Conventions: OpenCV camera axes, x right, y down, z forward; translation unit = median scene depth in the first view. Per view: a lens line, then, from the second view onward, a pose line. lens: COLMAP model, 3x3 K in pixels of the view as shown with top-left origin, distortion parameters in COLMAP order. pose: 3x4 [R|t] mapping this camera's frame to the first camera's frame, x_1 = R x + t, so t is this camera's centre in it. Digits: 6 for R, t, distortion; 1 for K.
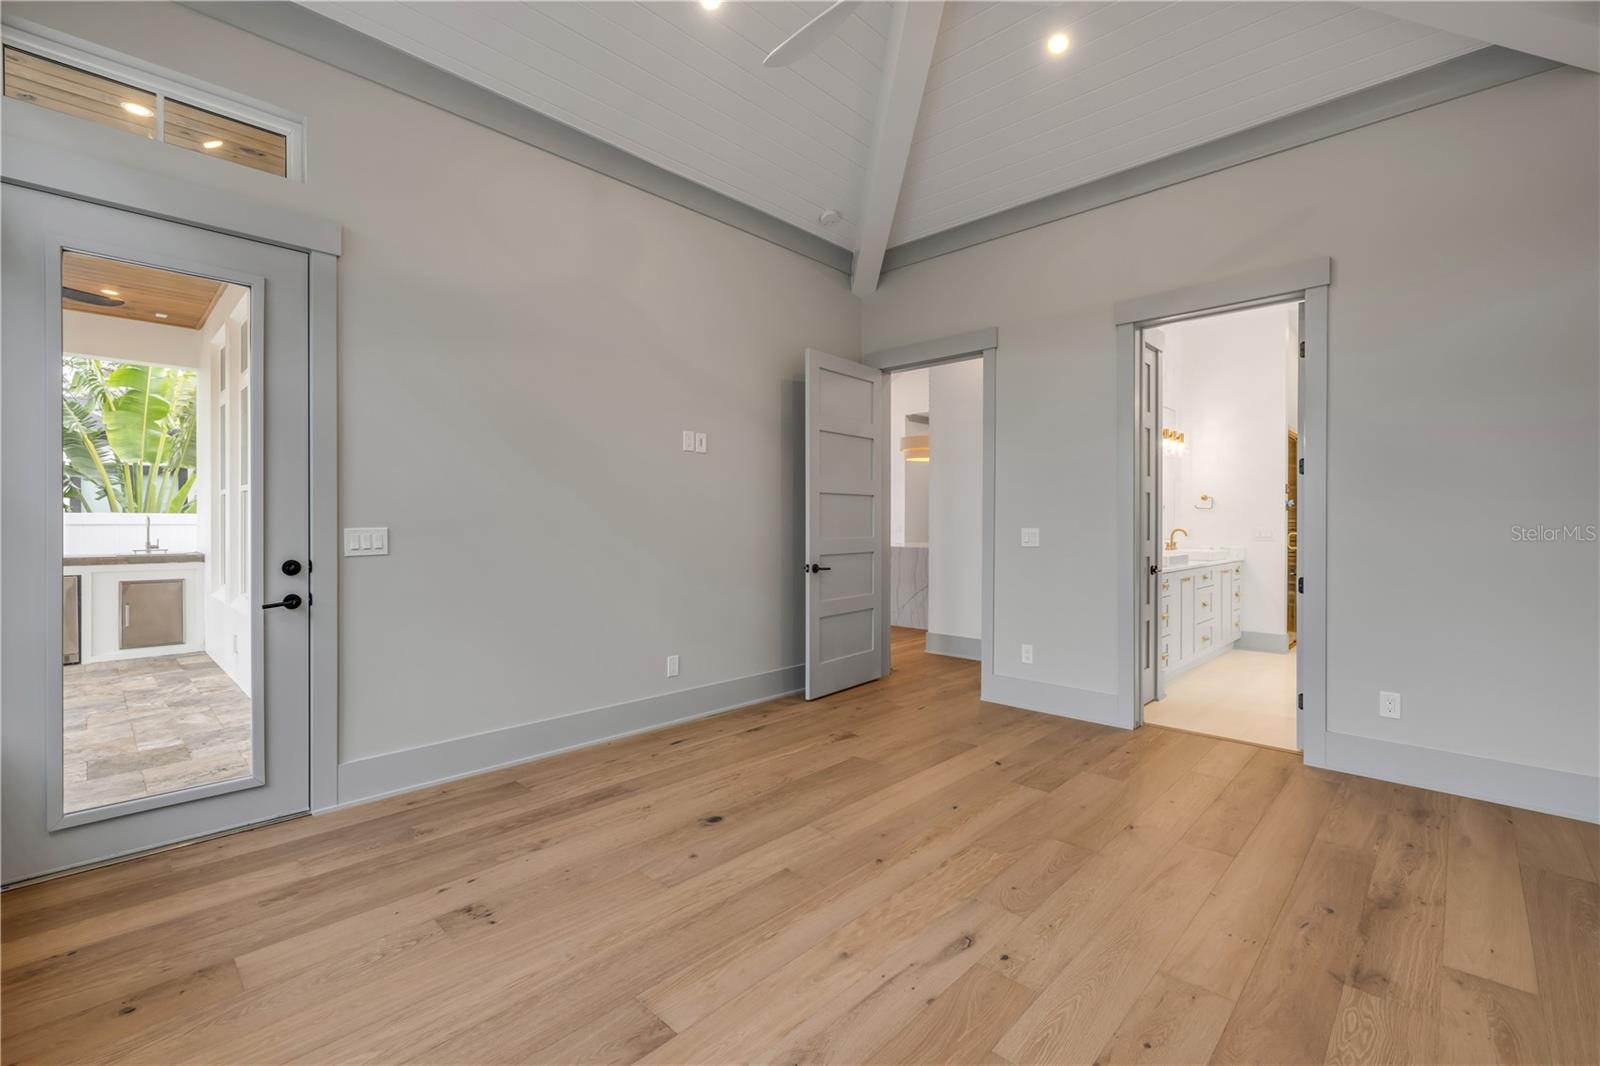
lens RADIAL K [[684.5, 0, 777.2], [0, 684.5, 532.3], [0, 0, 1]] dist [0.000872, 0.000182]
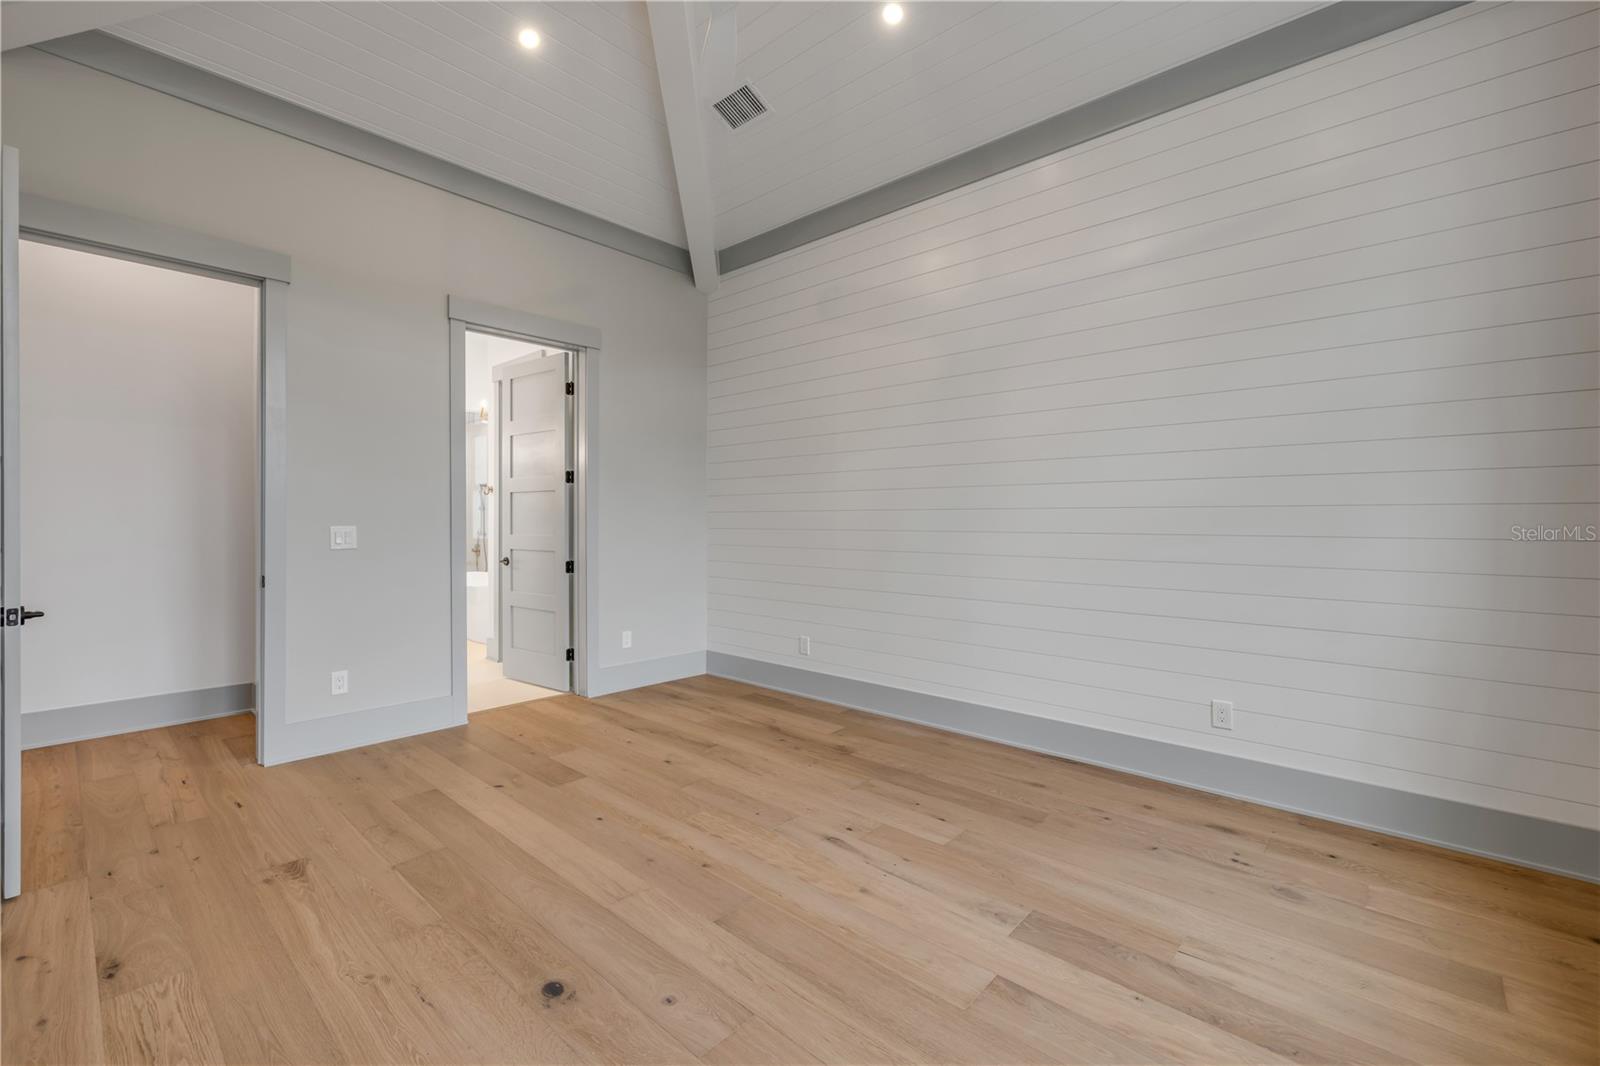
lens RADIAL K [[684.5, 0, 785.8], [0, 684.5, 532.1], [0, 0, 1]] dist [0.000872, 0.000182]
pose [[-0.035479, -0.020885, 0.999152, -0.698193], [0.009973, 0.999724, 0.021251, -0.016936], [-0.999321, 0.010718, -0.035261, 0.769929]]
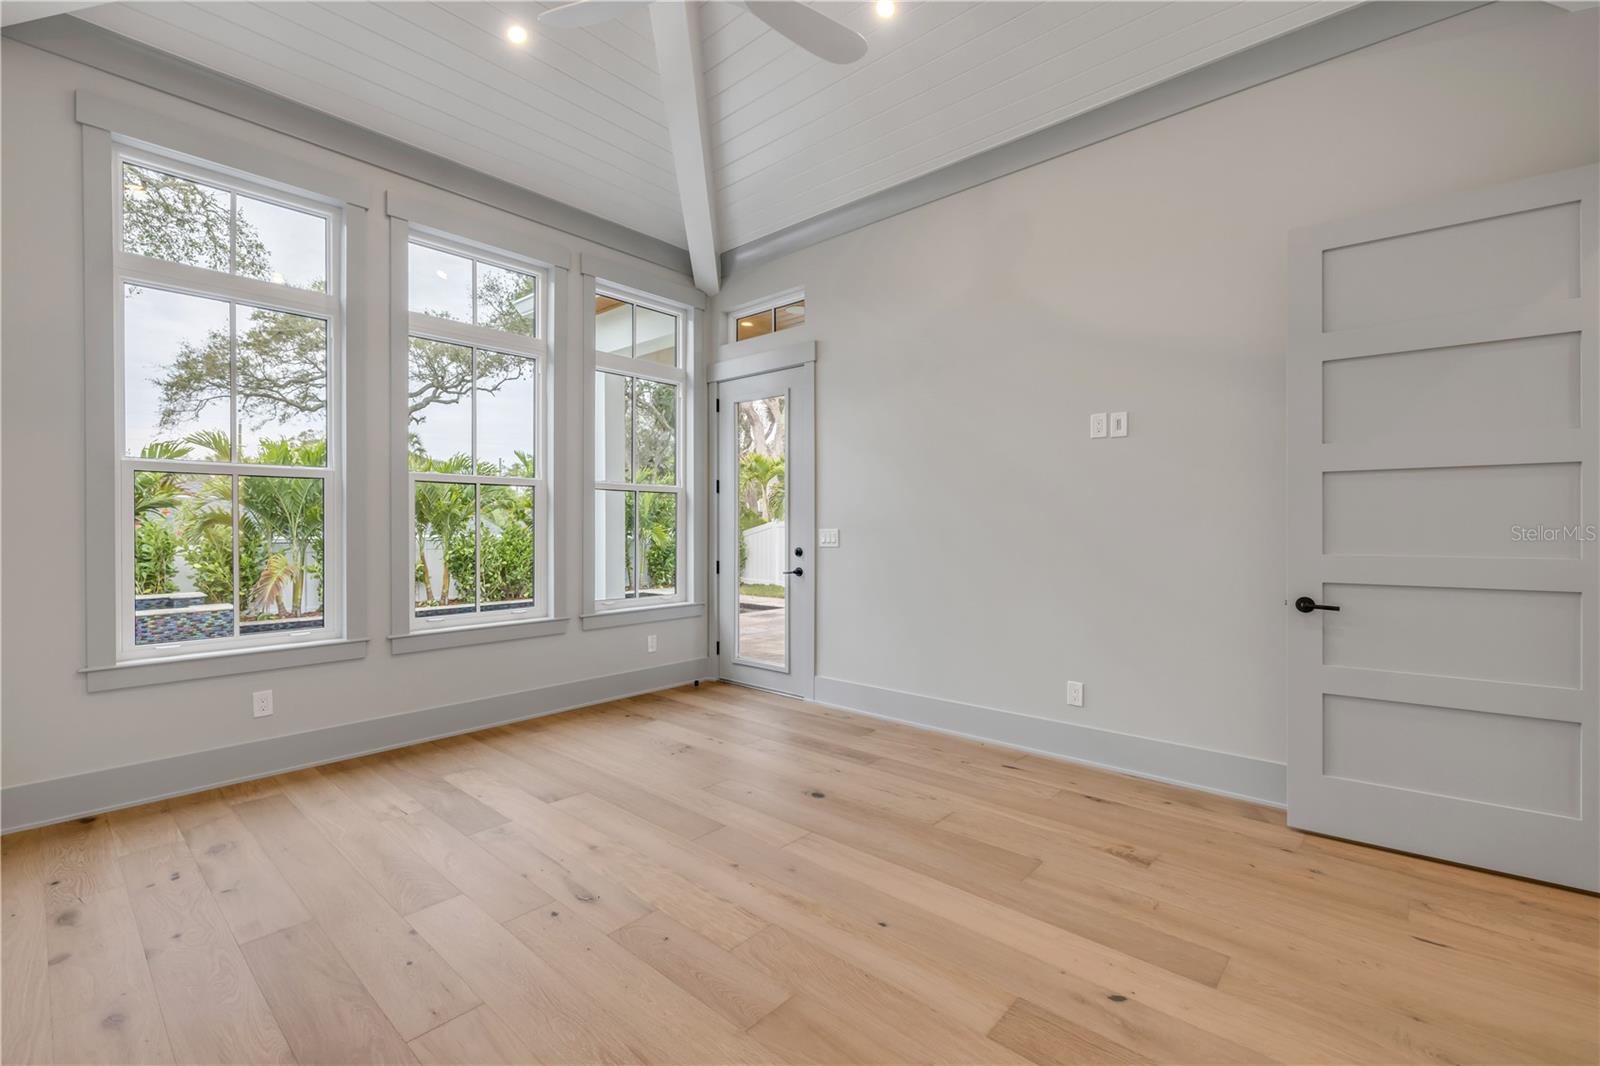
lens RADIAL K [[684.5, 0, 809.5], [0, 684.5, 525.4], [0, 0, 1]] dist [0.000872, 0.000182]
pose [[0.066345, -0.003927, -0.997789, 0.964966], [-0.013360, 0.999899, -0.004823, -0.007145], [0.997707, 0.013650, 0.066286, 0.871686]]
